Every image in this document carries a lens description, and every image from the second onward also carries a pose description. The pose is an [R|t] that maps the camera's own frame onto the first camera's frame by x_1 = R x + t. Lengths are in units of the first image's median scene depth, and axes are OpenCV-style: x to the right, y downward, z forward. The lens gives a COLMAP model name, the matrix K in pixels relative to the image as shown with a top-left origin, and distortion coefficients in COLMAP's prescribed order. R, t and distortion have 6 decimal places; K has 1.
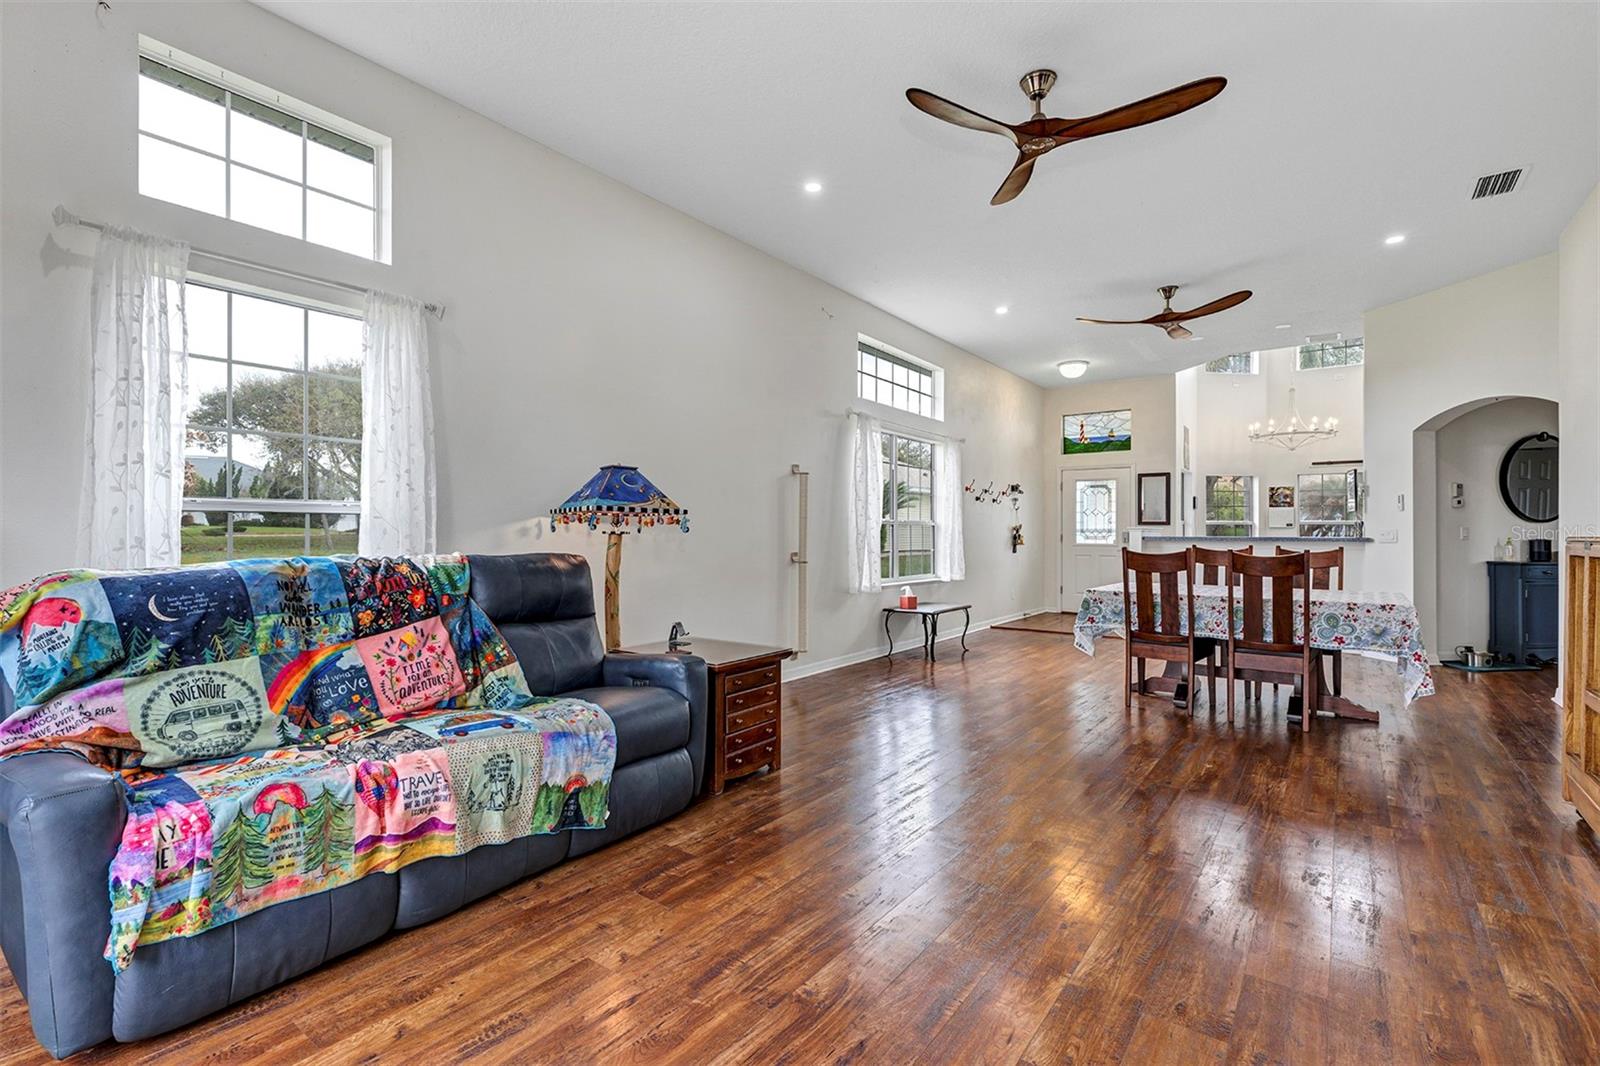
lens RADIAL K [[732.7, 0, 786.3], [0, 732.7, 526.1], [0, 0, 1]] dist [0.003022, 0.000200]
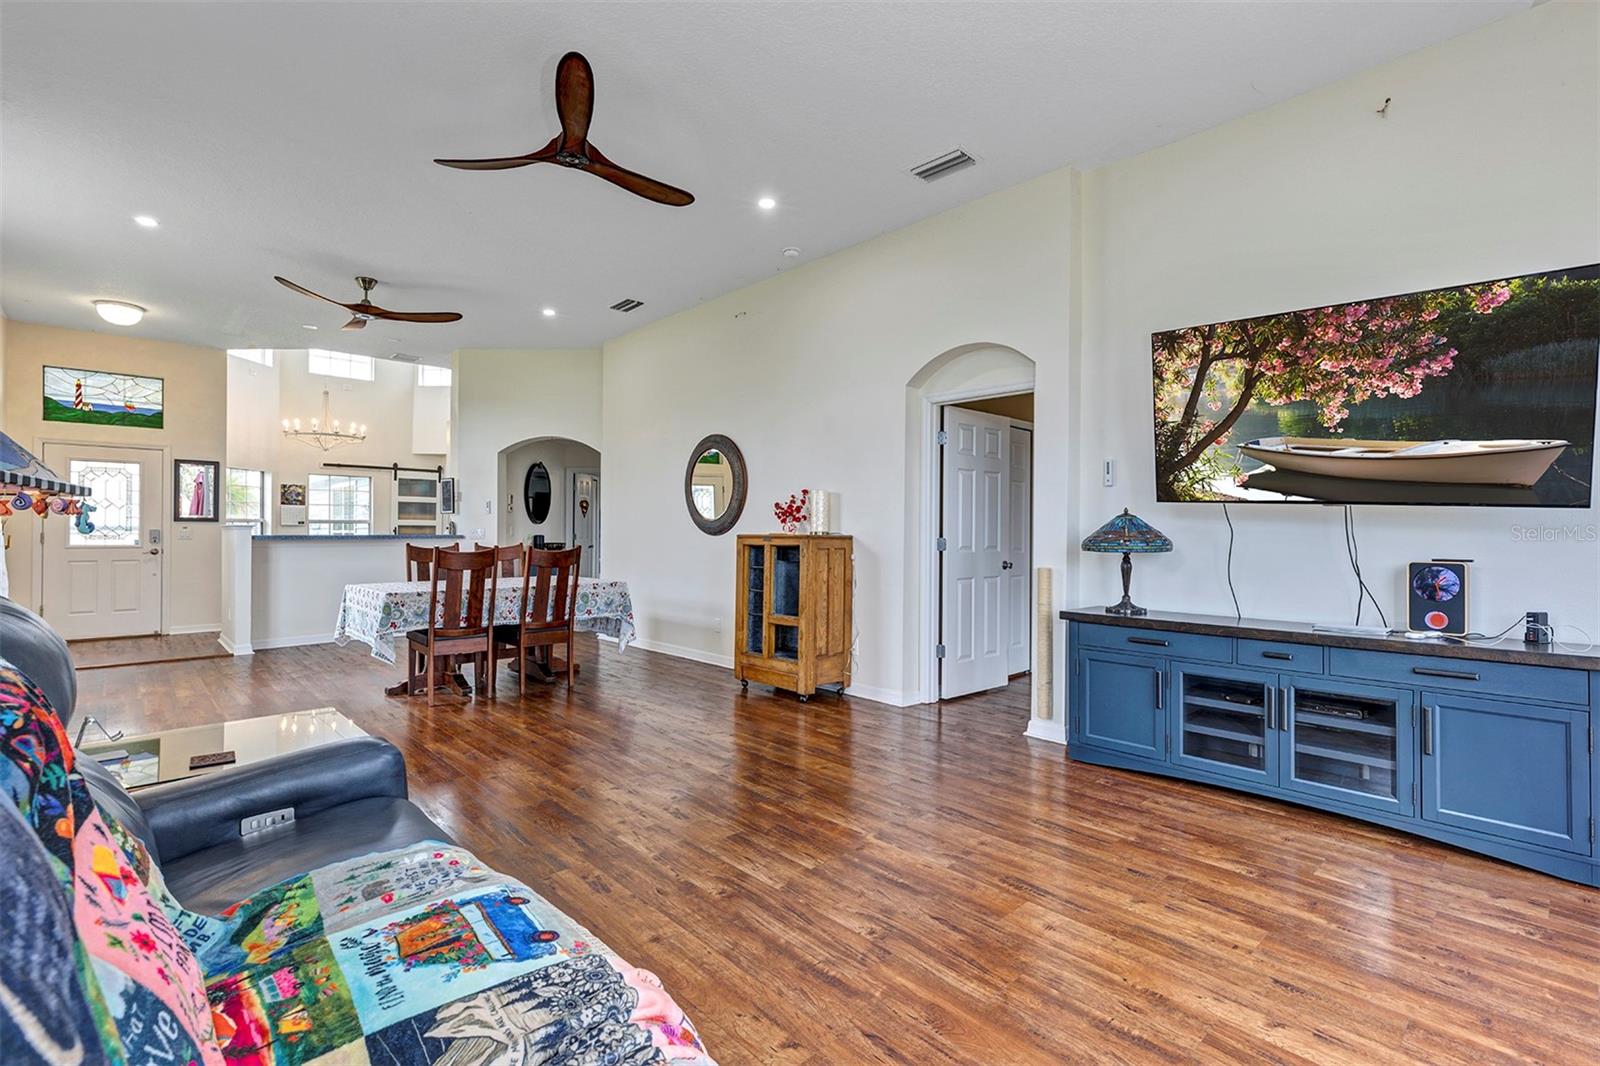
lens RADIAL K [[722.9, 0, 797.5], [0, 722.9, 530.7], [0, 0, 1]] dist [0.002994, 0.000007]
pose [[0.165677, -0.000518, 0.986180, -0.300924], [-0.010186, 0.999946, 0.002237, 0.000180], [-0.986127, -0.010416, 0.165663, 0.251127]]
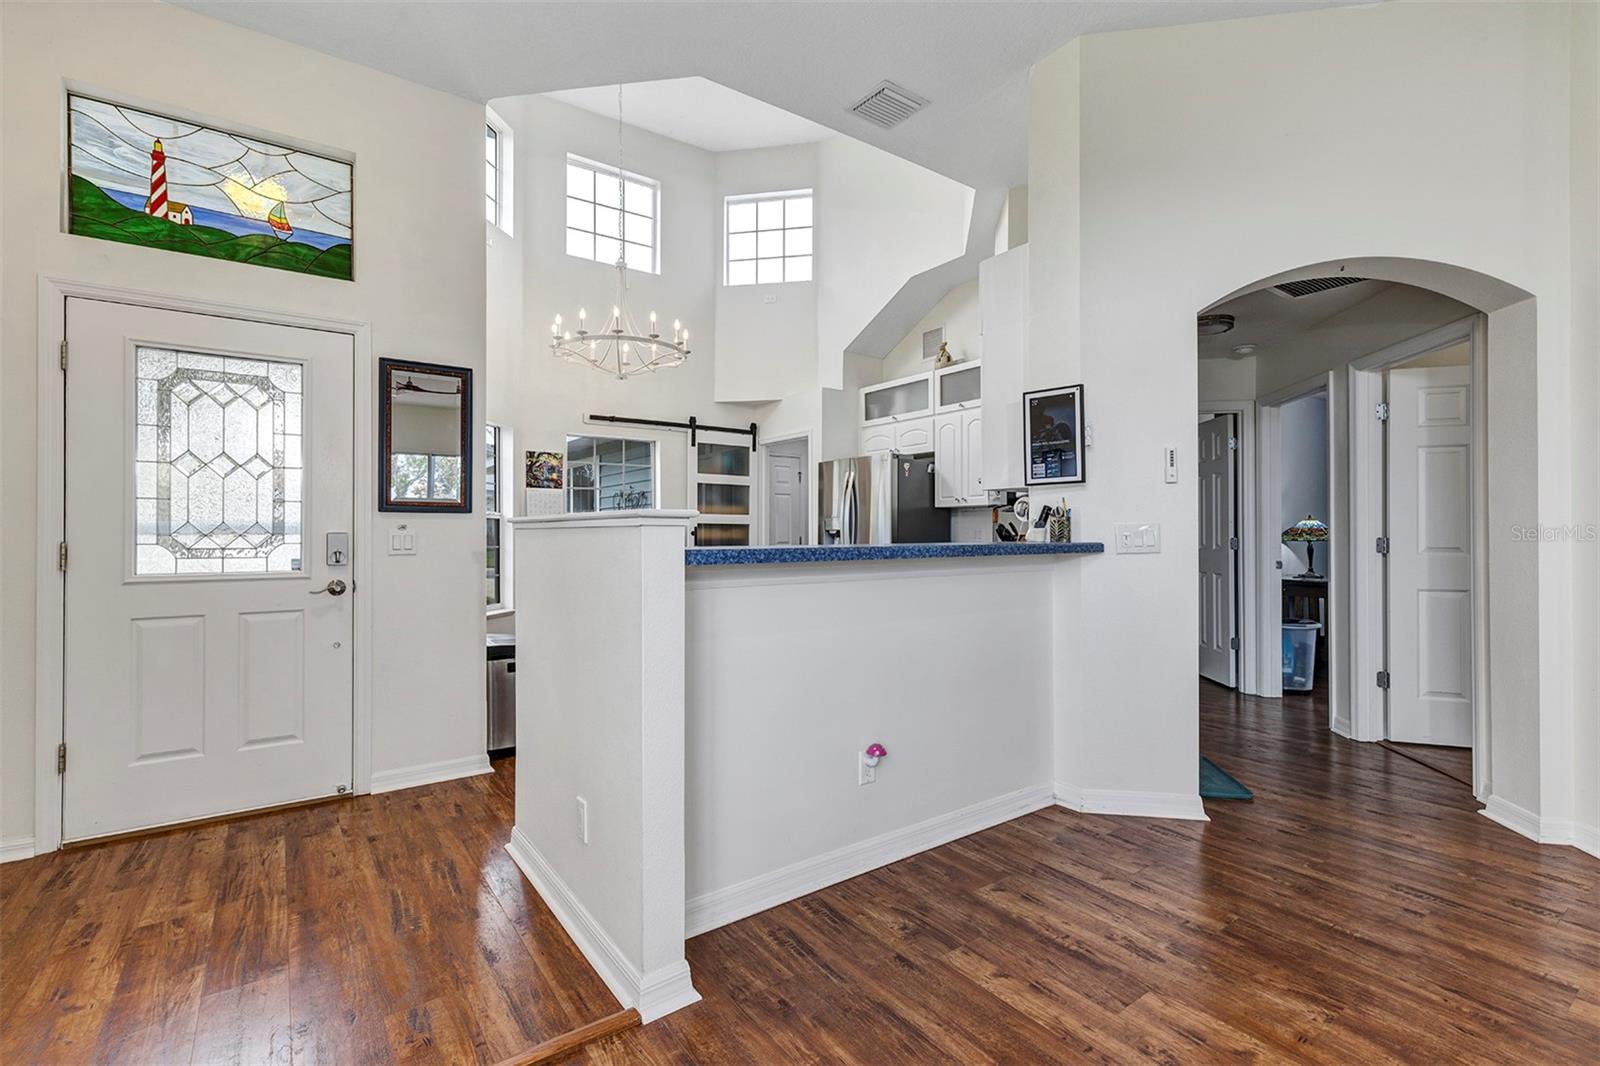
lens RADIAL K [[733.1, 0, 800.2], [0, 733.1, 530.9], [0, 0, 1]] dist [0.003346, -0.000075]
pose [[0.295673, -0.000113, 0.955289, 0.316226], [-0.004105, 0.999991, 0.001389, 0.008681], [-0.955281, -0.004332, 0.295669, 1.041411]]
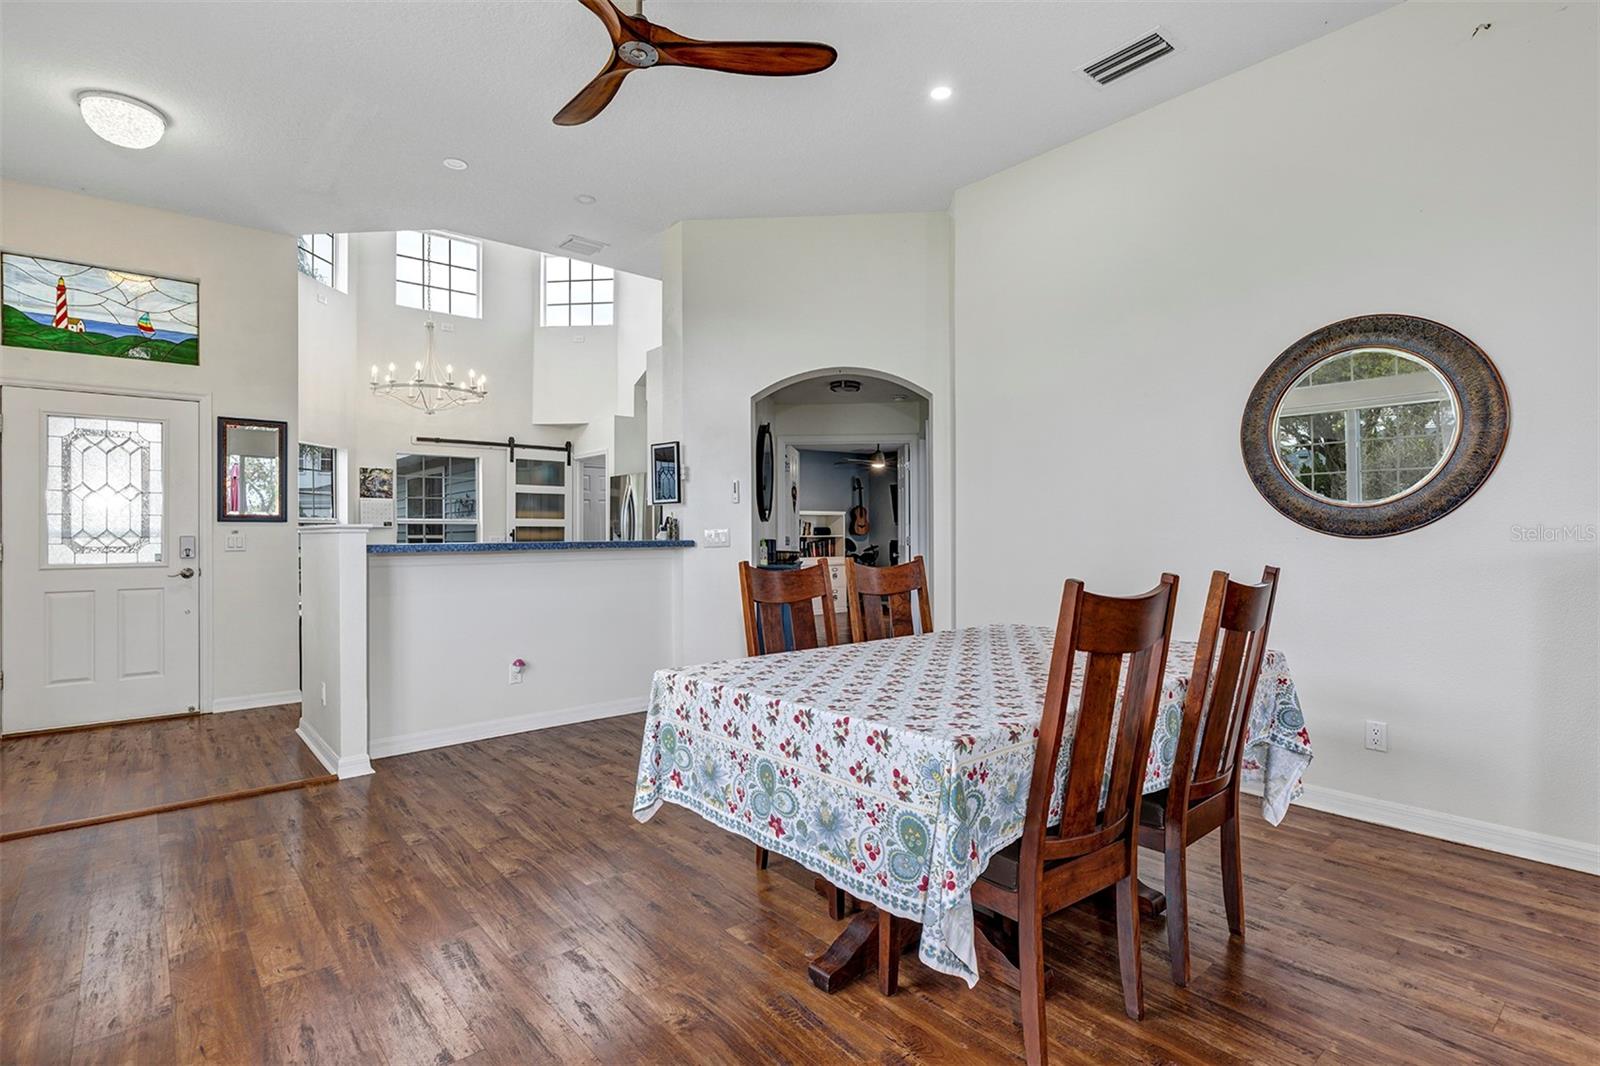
lens RADIAL K [[781.4, 0, 797.8], [0, 781.4, 531.0], [0, 0, 1]] dist [-0.002060, 0.000658]
pose [[0.219014, -0.001783, 0.975720, 0.082318], [-0.000910, 0.999998, 0.002031, 0.004935], [-0.975721, -0.001333, 0.219012, 0.737281]]
